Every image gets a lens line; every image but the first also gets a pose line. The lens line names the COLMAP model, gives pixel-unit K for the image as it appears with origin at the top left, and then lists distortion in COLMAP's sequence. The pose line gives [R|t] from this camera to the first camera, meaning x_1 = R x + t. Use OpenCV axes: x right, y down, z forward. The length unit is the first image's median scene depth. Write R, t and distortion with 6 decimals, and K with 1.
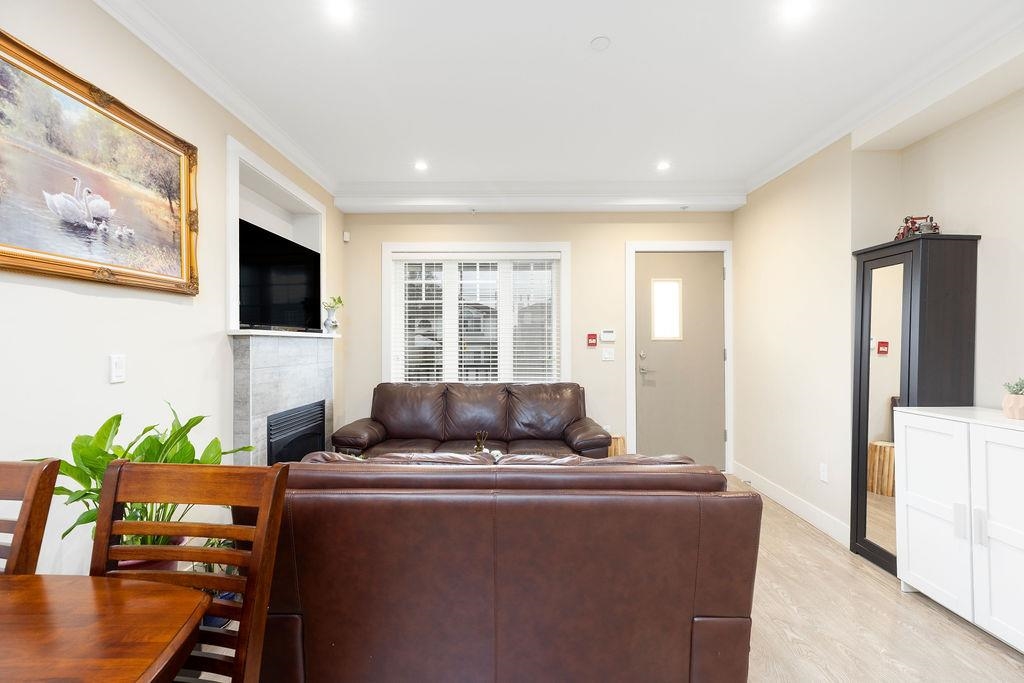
lens RADIAL K [[462.7, 0, 514.4], [0, 462.7, 343.0], [0, 0, 1]] dist [0.006459, -0.000079]
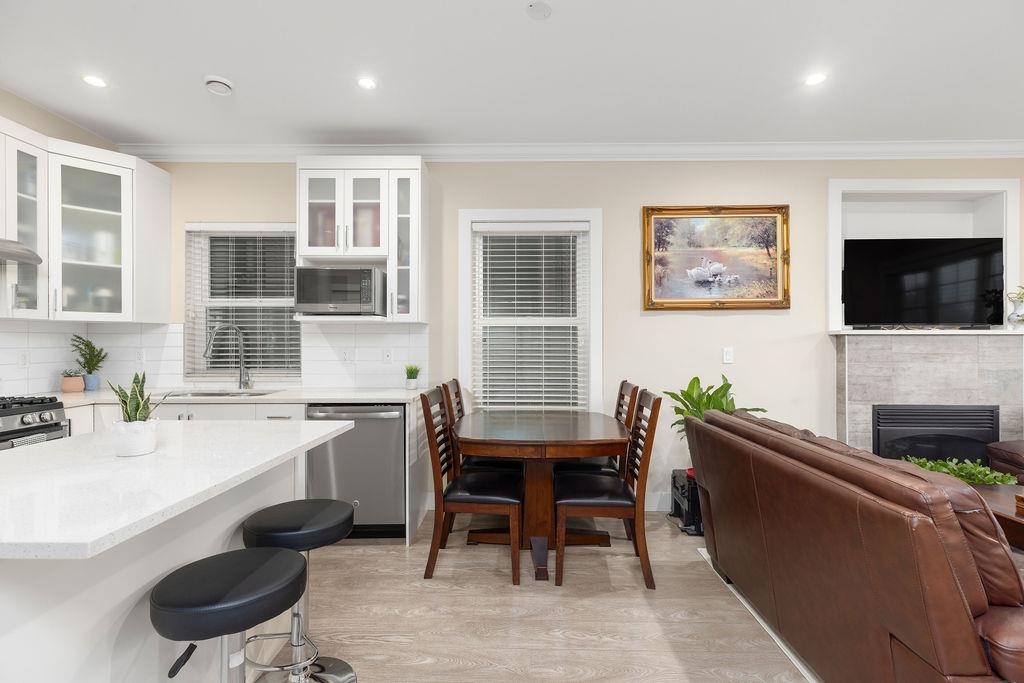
lens RADIAL K [[462.7, 0, 508.0], [0, 462.7, 342.0], [0, 0, 1]] dist [0.006459, -0.000079]
pose [[-0.014444, -0.002715, -0.999892, 0.921010], [0.000649, 0.999996, -0.002724, 0.007388], [0.999895, -0.000689, -0.014443, 0.179565]]
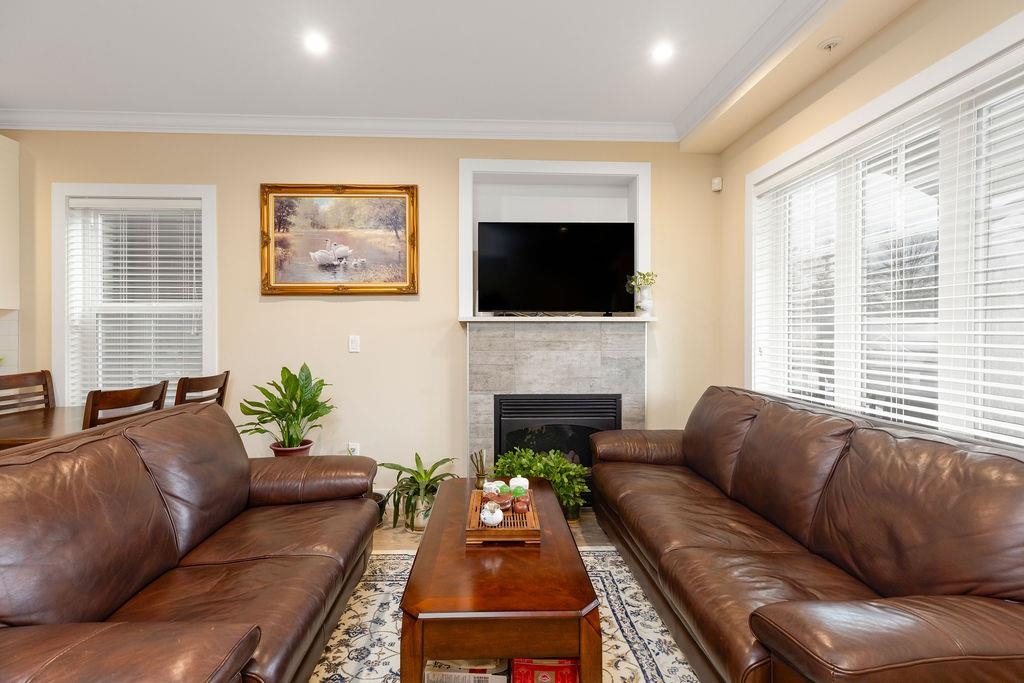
lens RADIAL K [[462.7, 0, 506.8], [0, 462.7, 333.8], [0, 0, 1]] dist [0.006459, -0.000079]
pose [[0.041937, 0.002319, -0.999118, 0.830100], [0.001733, 0.999996, 0.002394, 0.015574], [0.999119, -0.001832, 0.041933, 1.456487]]
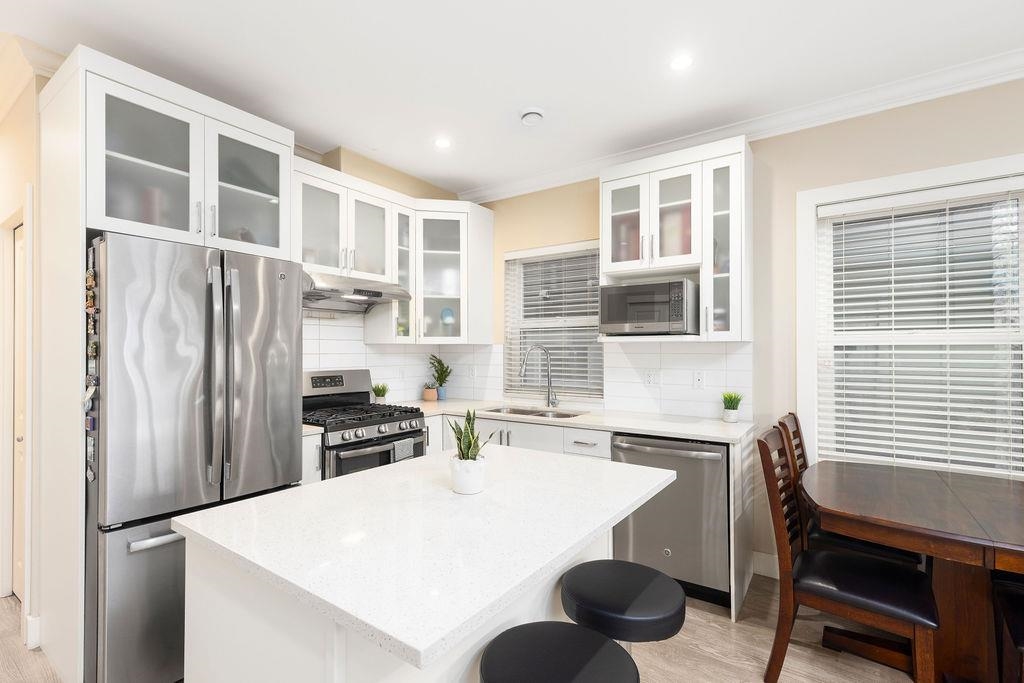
lens RADIAL K [[462.7, 0, 505.5], [0, 462.7, 345.9], [0, 0, 1]] dist [0.006459, -0.000079]
pose [[-0.577625, -0.007489, -0.816268, 0.762457], [0.001347, 0.999948, -0.010127, -0.040854], [0.816301, -0.006949, -0.577585, 0.055285]]
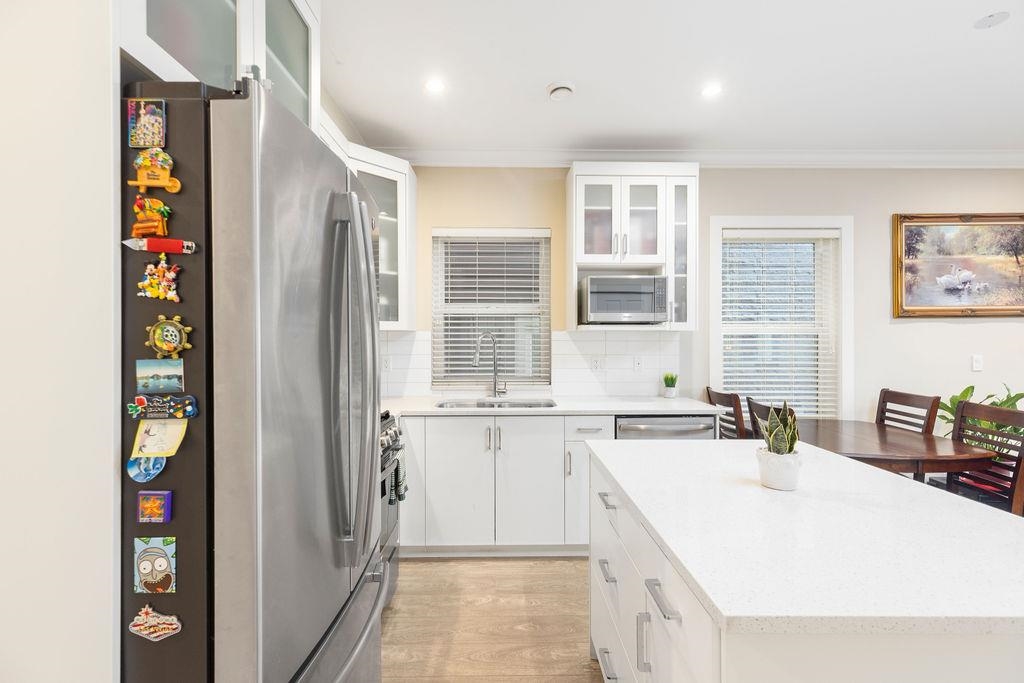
lens RADIAL K [[462.7, 0, 496.3], [0, 462.7, 338.6], [0, 0, 1]] dist [0.006459, -0.000079]
pose [[0.009327, -0.002527, -0.999953, 0.901839], [0.000565, 0.999997, -0.002521, -0.035504], [0.999956, -0.000541, 0.009328, -0.847298]]
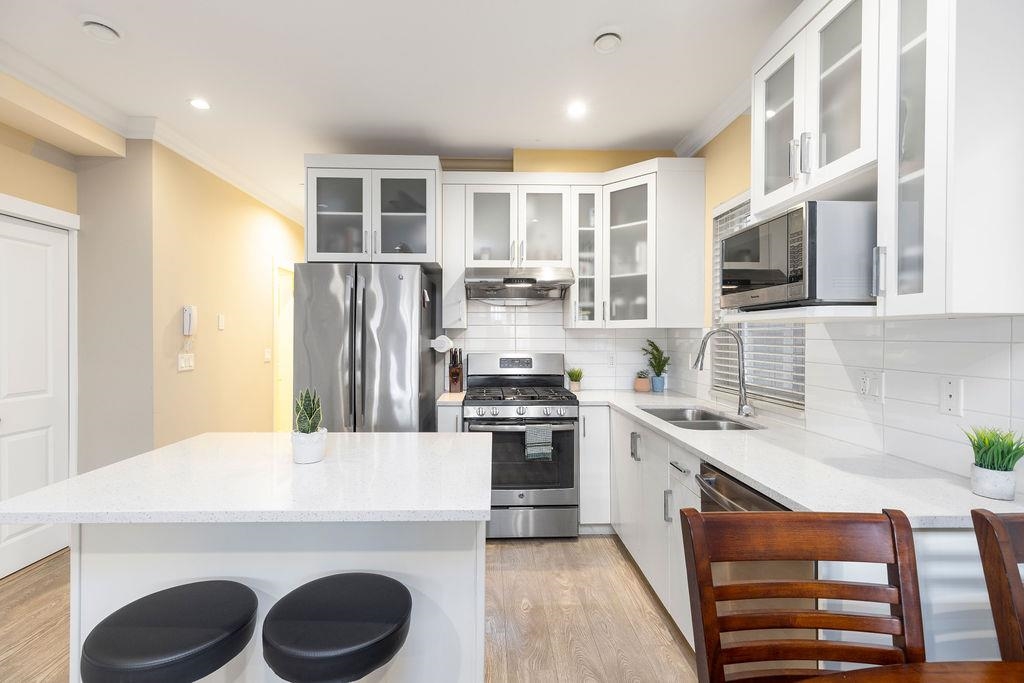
lens RADIAL K [[462.7, 0, 506.7], [0, 462.7, 335.9], [0, 0, 1]] dist [0.006459, -0.000079]
pose [[-0.999329, -0.002088, -0.036556, -0.098787], [-0.002043, 0.999997, -0.001259, -0.036673], [0.036558, -0.001183, -0.999331, 0.406111]]
